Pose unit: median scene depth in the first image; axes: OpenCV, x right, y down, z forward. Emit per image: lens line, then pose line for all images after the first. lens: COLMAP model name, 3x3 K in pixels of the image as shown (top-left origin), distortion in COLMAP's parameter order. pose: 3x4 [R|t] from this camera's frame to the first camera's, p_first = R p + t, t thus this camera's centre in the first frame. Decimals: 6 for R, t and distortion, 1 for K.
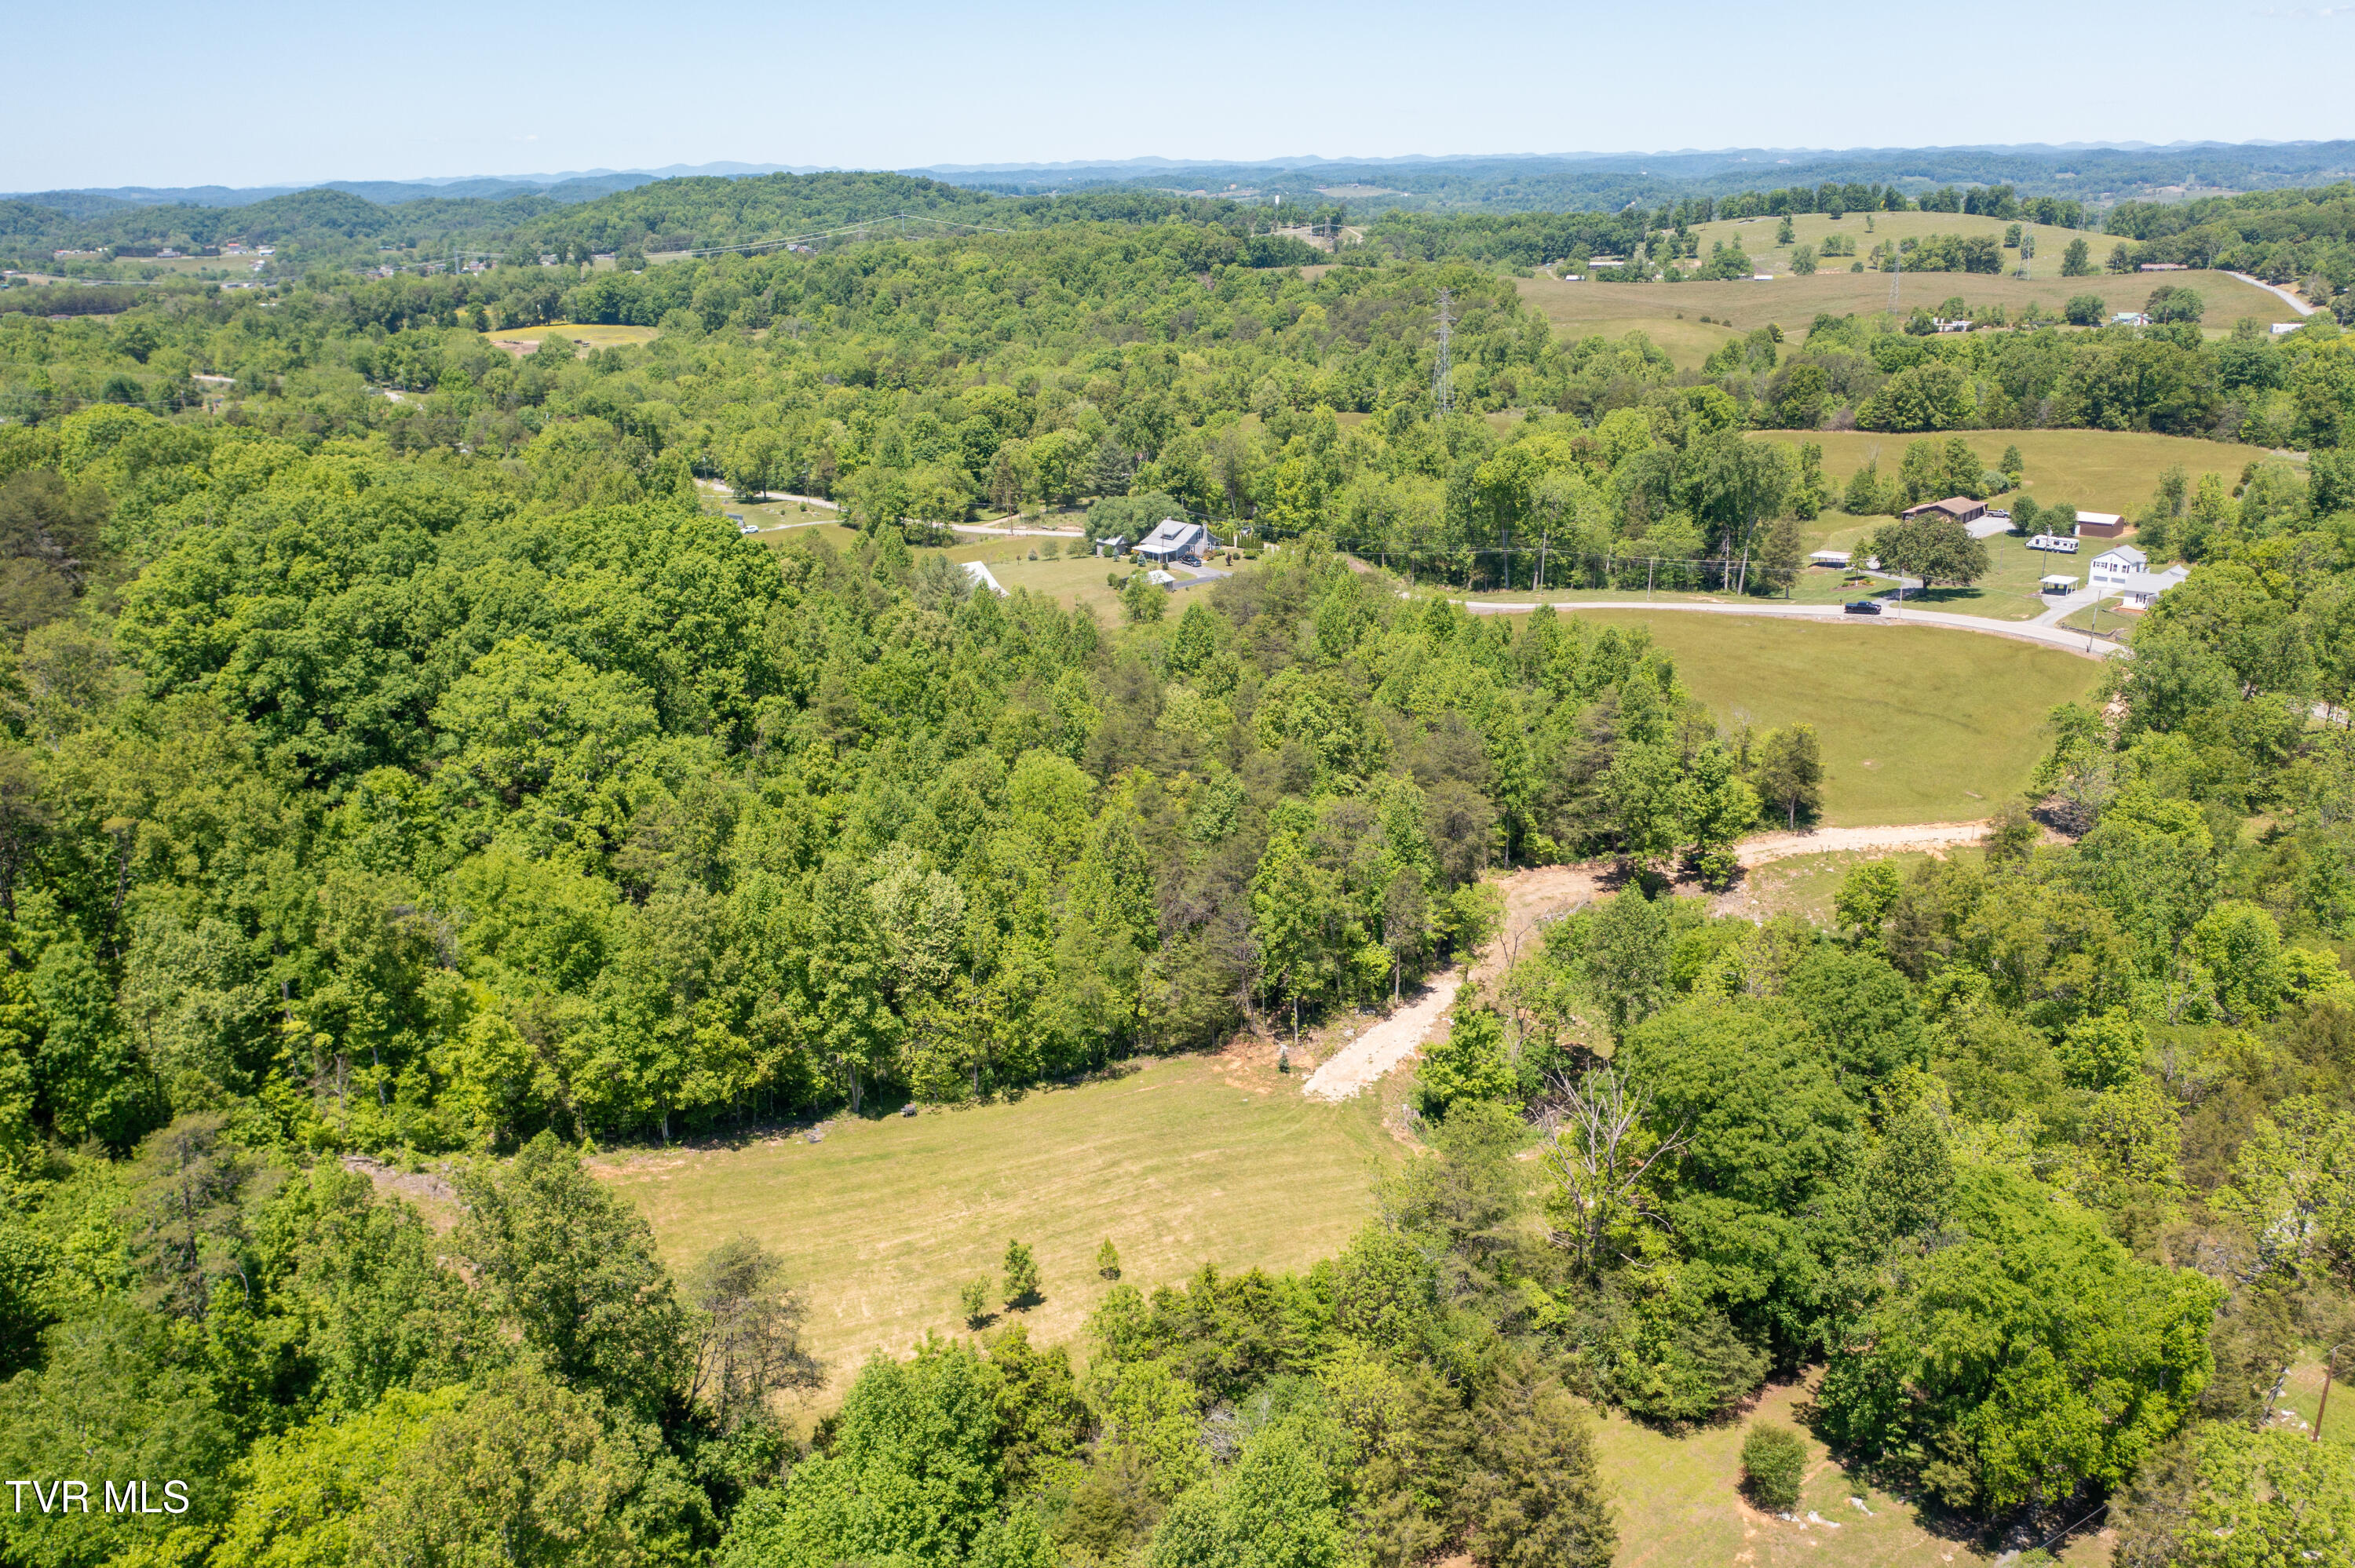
lens RADIAL K [[1868.6, 0, 1182.7], [0, 1868.6, 784.3], [0, 0, 1]] dist [-0.006048, 0.011551]
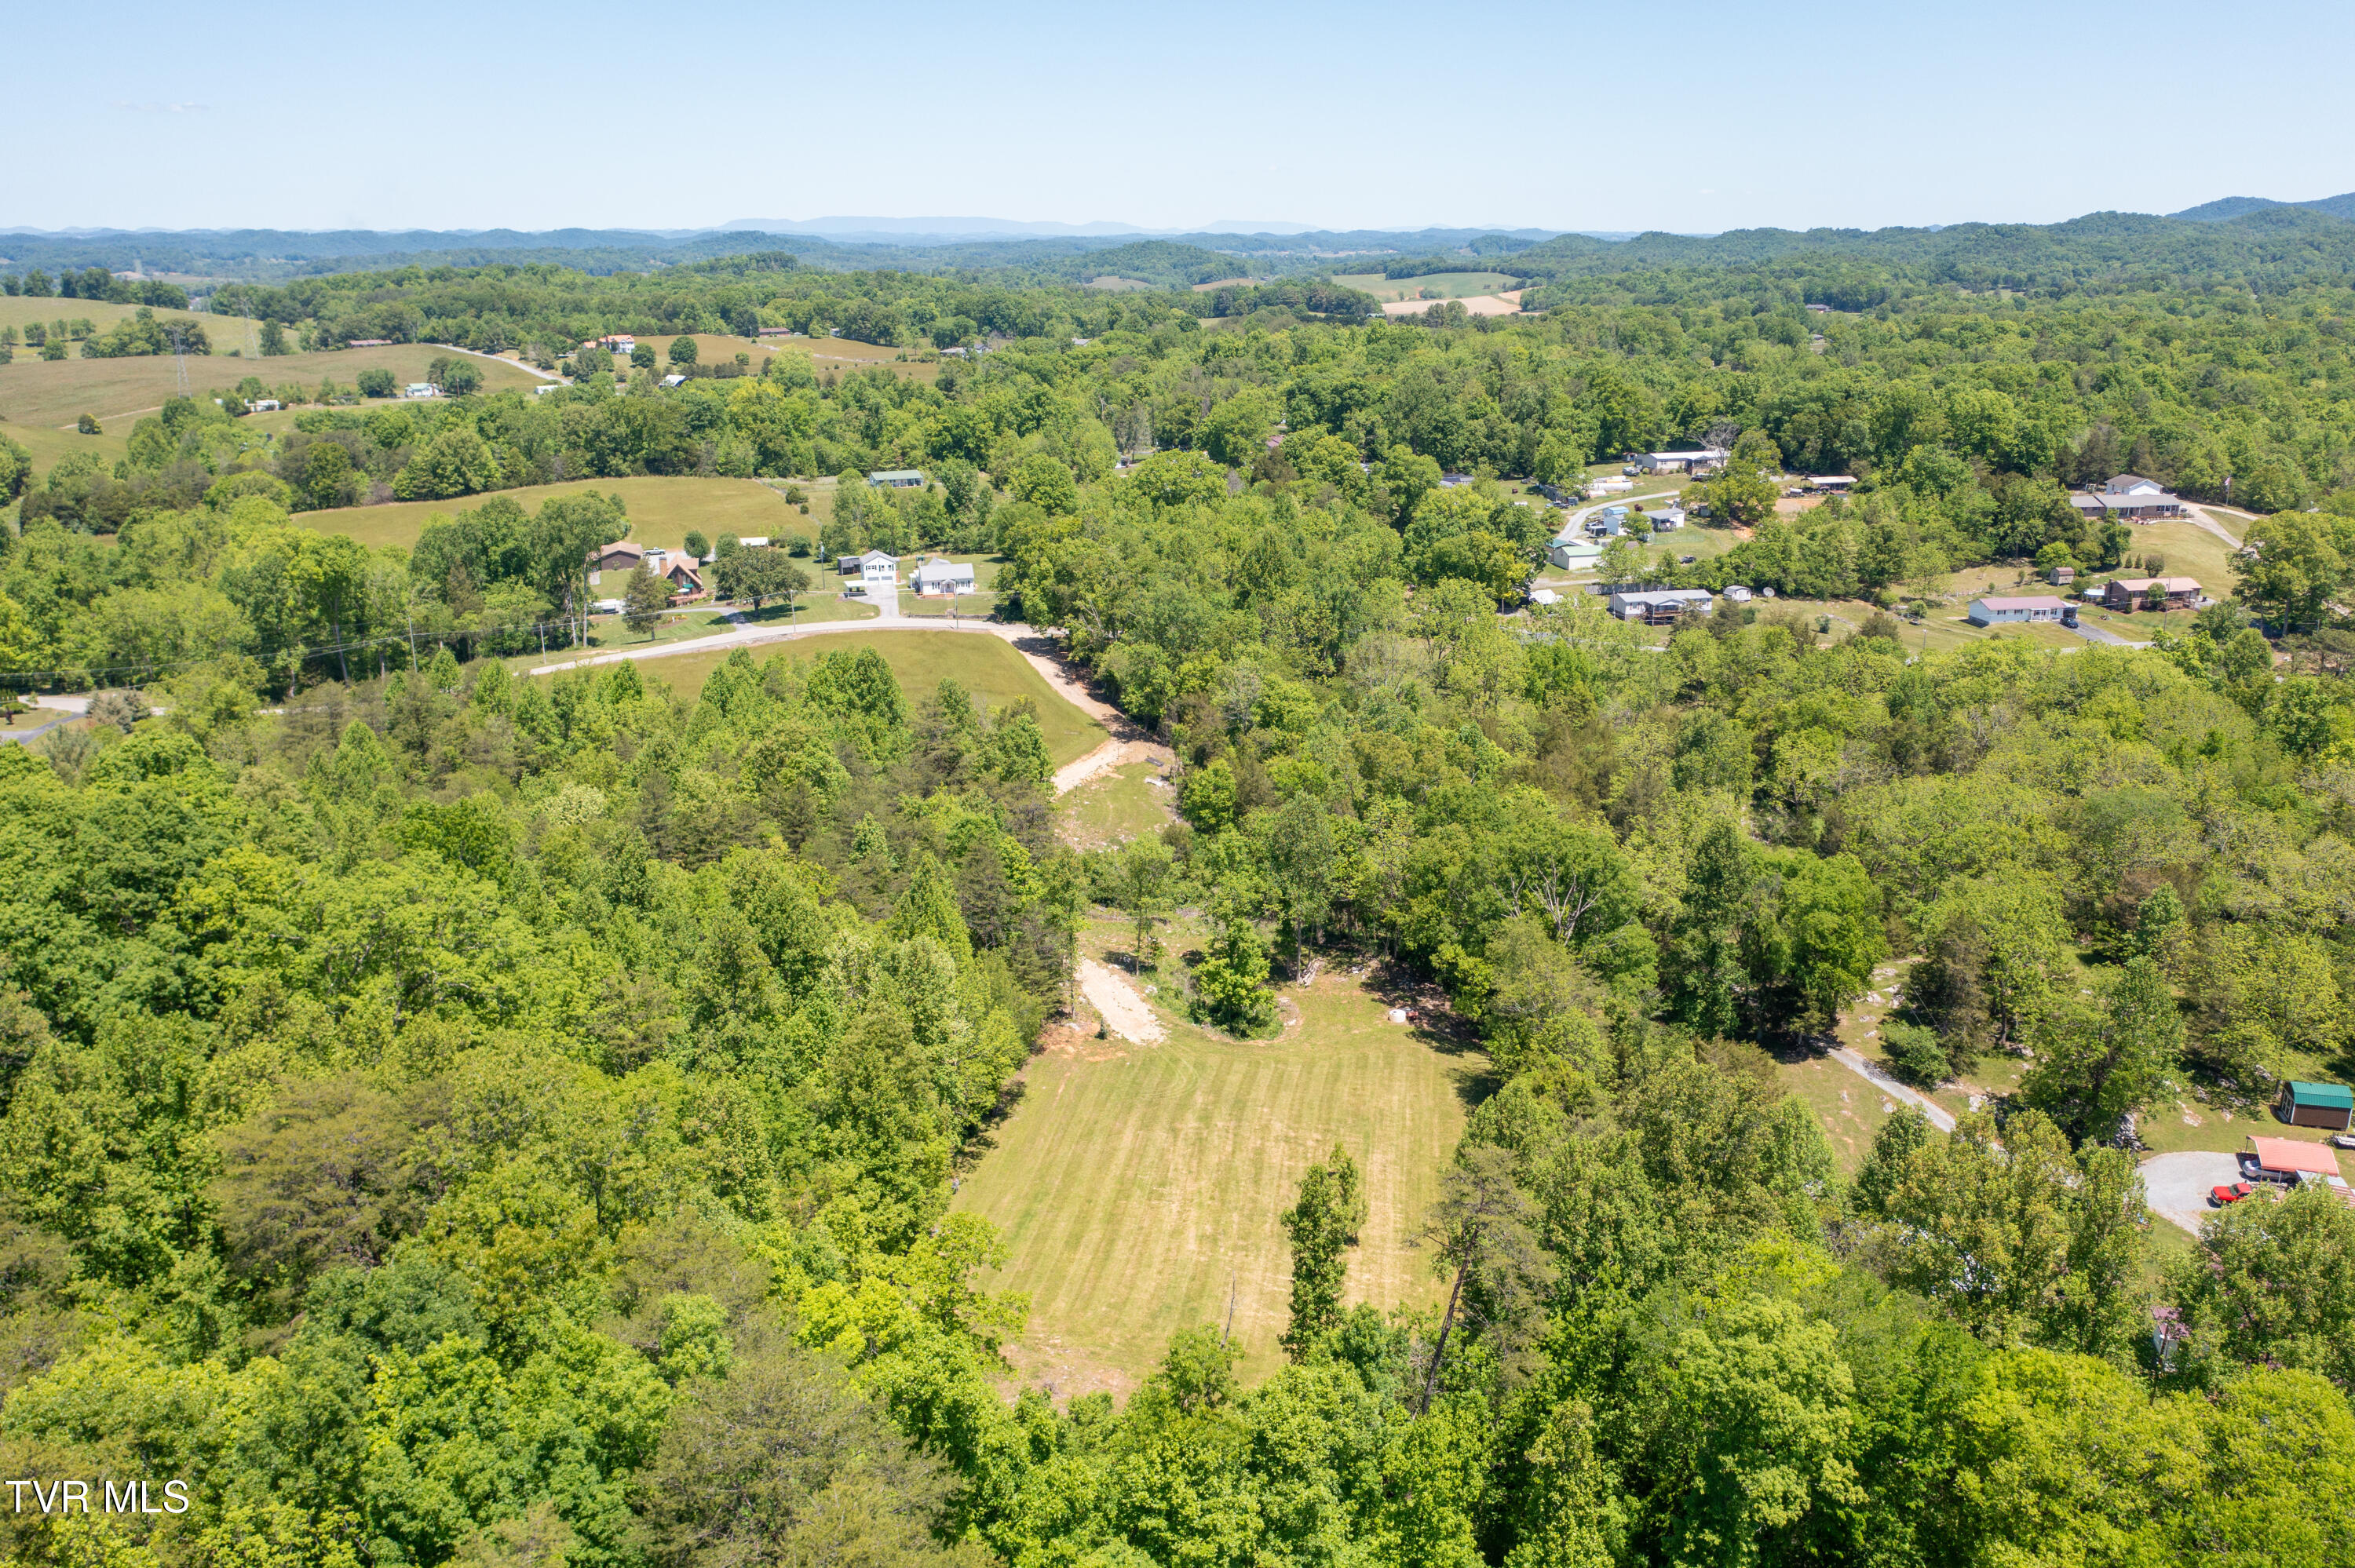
lens RADIAL K [[1868.6, 0, 1181.5], [0, 1868.6, 787.3], [0, 0, 1]] dist [-0.006048, 0.011551]
pose [[0.532870, -0.226855, 0.815221, -0.285657], [0.260037, 0.960678, 0.097359, -0.030751], [-0.805252, 0.160108, 0.570907, 0.111115]]
